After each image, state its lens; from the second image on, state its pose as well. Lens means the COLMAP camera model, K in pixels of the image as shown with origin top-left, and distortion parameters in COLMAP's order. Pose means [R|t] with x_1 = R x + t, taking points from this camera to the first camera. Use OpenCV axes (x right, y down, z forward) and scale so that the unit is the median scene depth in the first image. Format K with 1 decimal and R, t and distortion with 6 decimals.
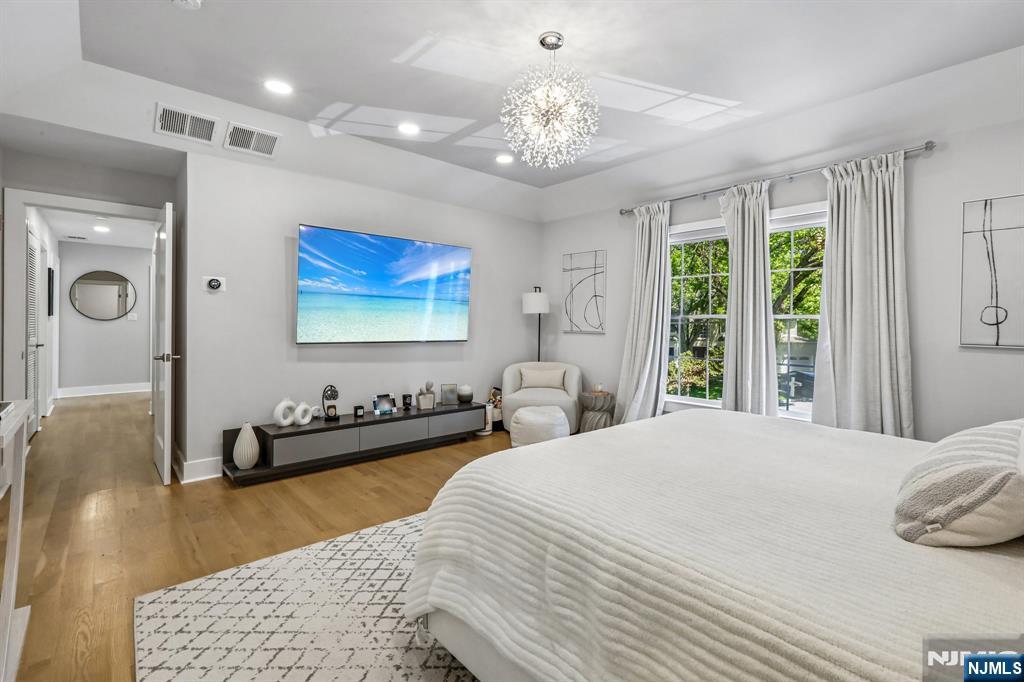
lens RADIAL K [[461.2, 0, 514.4], [0, 461.2, 321.6], [0, 0, 1]] dist [-0.003806, 0.002462]
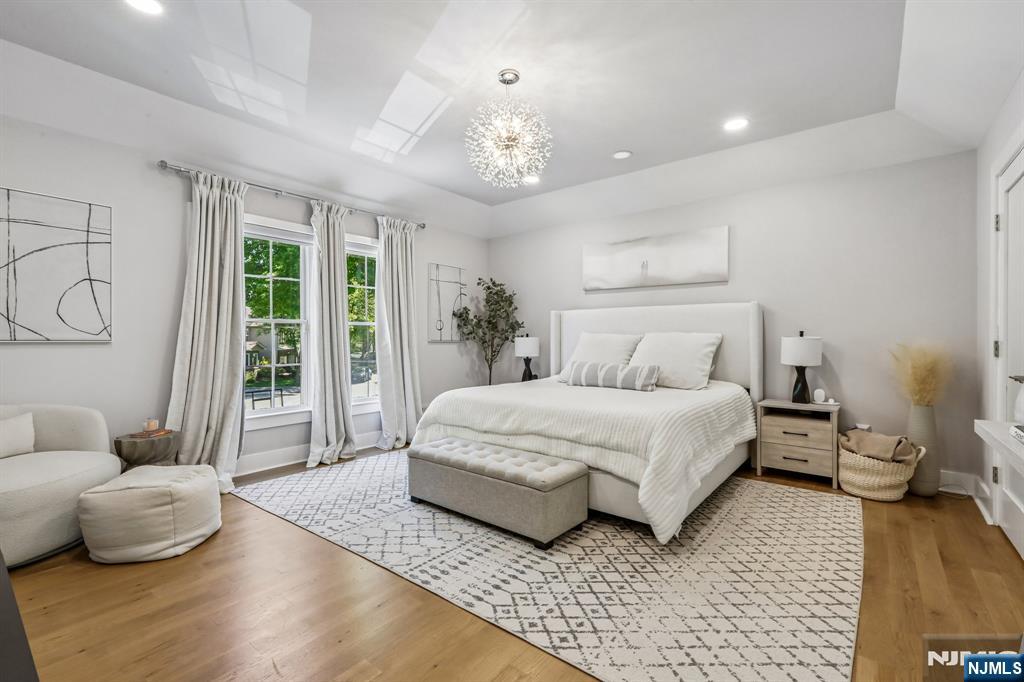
lens RADIAL K [[461.2, 0, 504.9], [0, 461.2, 339.9], [0, 0, 1]] dist [-0.003806, 0.002462]
pose [[-0.164673, -0.014947, 0.986235, -1.161241], [-0.004499, 0.999886, 0.014403, 0.025546], [-0.986338, -0.002065, -0.164722, 1.324926]]
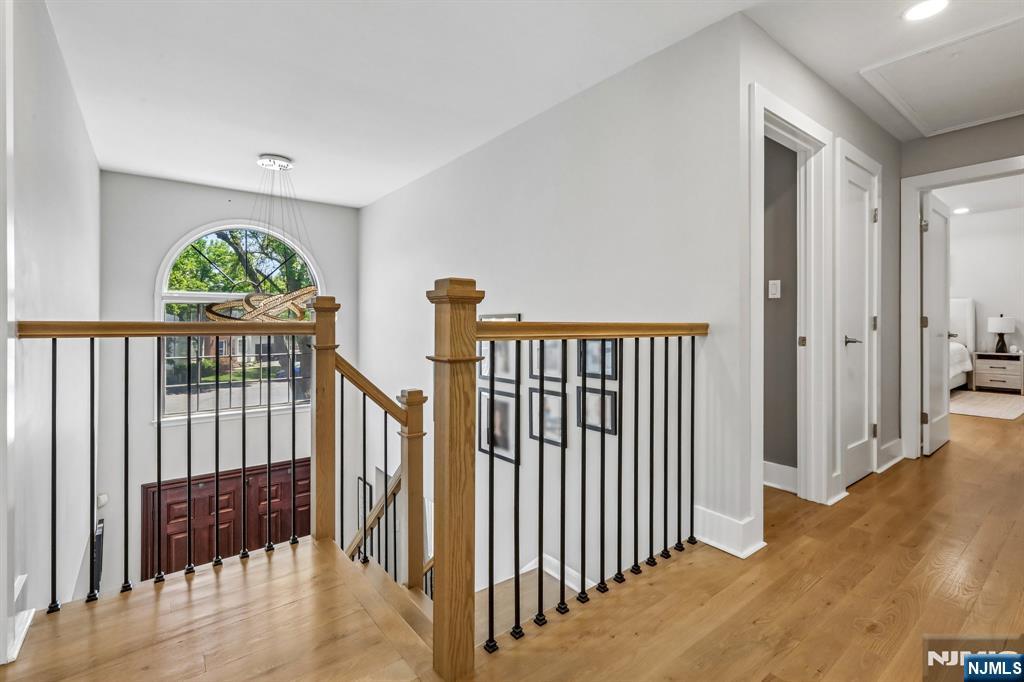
lens RADIAL K [[461.2, 0, 515.1], [0, 461.2, 330.5], [0, 0, 1]] dist [-0.003806, 0.002462]
pose [[0.071095, -0.015200, 0.997354, -2.002614], [-0.003198, 0.999875, 0.015466, 0.052926], [-0.997464, -0.004289, 0.071038, 2.099715]]
